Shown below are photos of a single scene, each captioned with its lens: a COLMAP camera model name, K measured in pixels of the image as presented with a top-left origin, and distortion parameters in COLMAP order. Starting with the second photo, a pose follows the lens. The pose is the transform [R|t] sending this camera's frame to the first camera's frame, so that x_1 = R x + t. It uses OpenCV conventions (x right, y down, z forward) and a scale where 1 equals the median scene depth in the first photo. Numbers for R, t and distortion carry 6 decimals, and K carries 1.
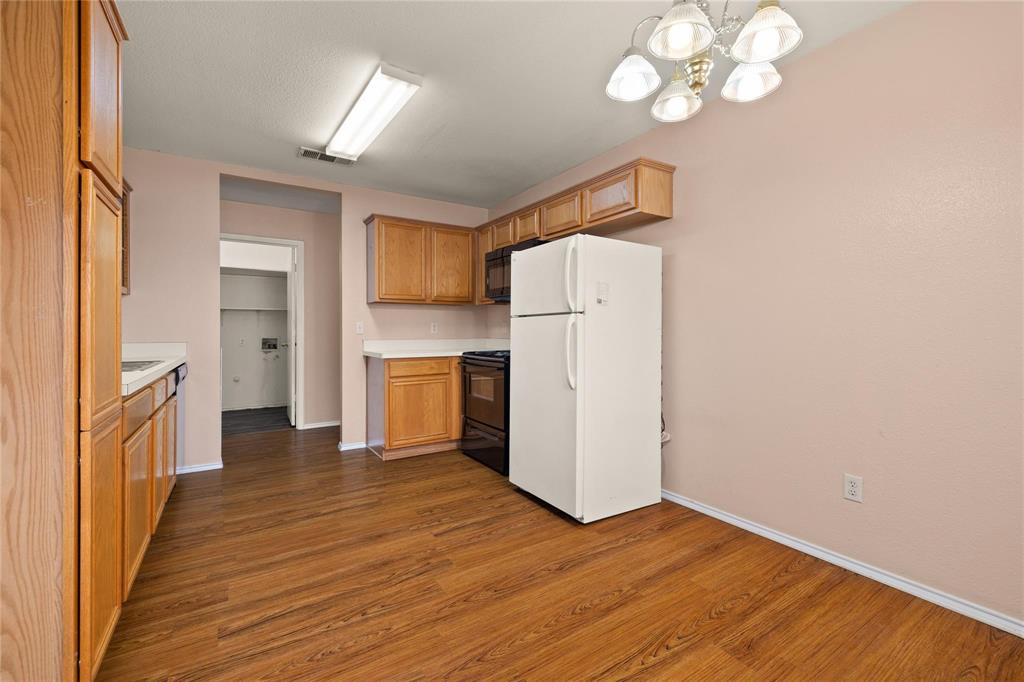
lens RADIAL K [[439.8, 0, 512.2], [0, 439.8, 331.8], [0, 0, 1]] dist [-0.000889, 0.002477]
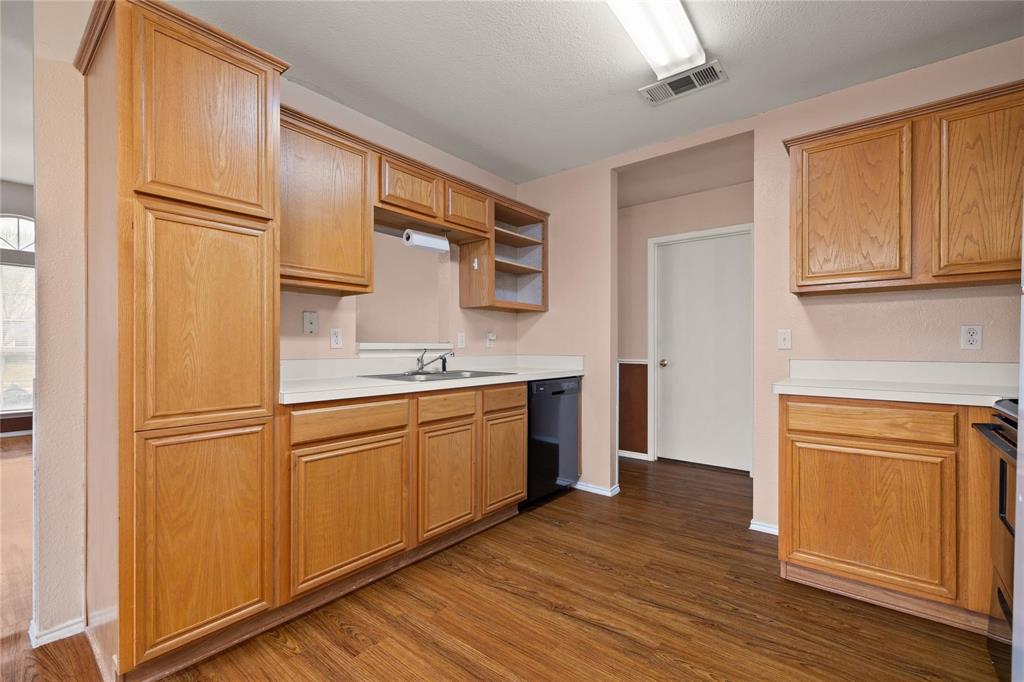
lens RADIAL K [[439.8, 0, 515.6], [0, 439.8, 350.6], [0, 0, 1]] dist [-0.000889, 0.002477]
pose [[0.316017, 0.011131, -0.948688, 0.189946], [-0.002407, 0.999937, 0.010930, 0.000565], [0.948751, -0.001171, 0.316024, 0.748810]]
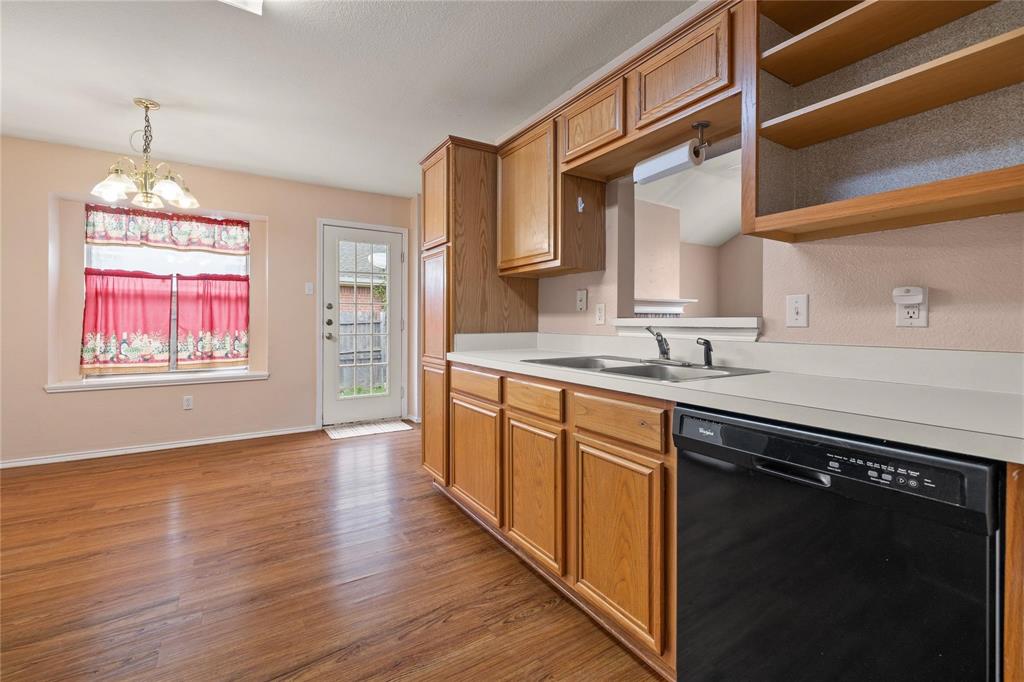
lens RADIAL K [[439.8, 0, 504.5], [0, 439.8, 322.5], [0, 0, 1]] dist [-0.000889, 0.002477]
pose [[-0.999937, -0.001061, 0.011132, -0.691399], [-0.001044, 0.999998, 0.001492, 0.001944], [-0.011134, 0.001480, -0.999937, 1.639745]]
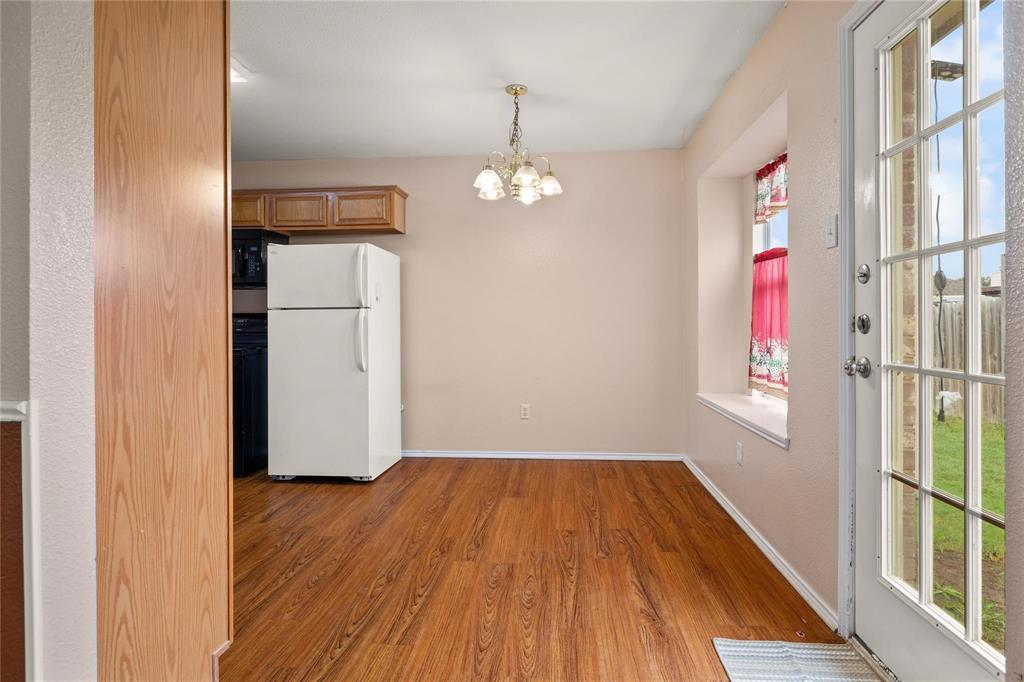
lens RADIAL K [[543.7, 0, 527.5], [0, 543.7, 322.7], [0, 0, 1]] dist [0.001405, 0.000348]
pose [[0.592321, -0.001871, 0.805700, -0.789702], [0.005180, 0.999985, -0.001486, 0.001714], [-0.805686, 0.005053, 0.592322, -0.243051]]
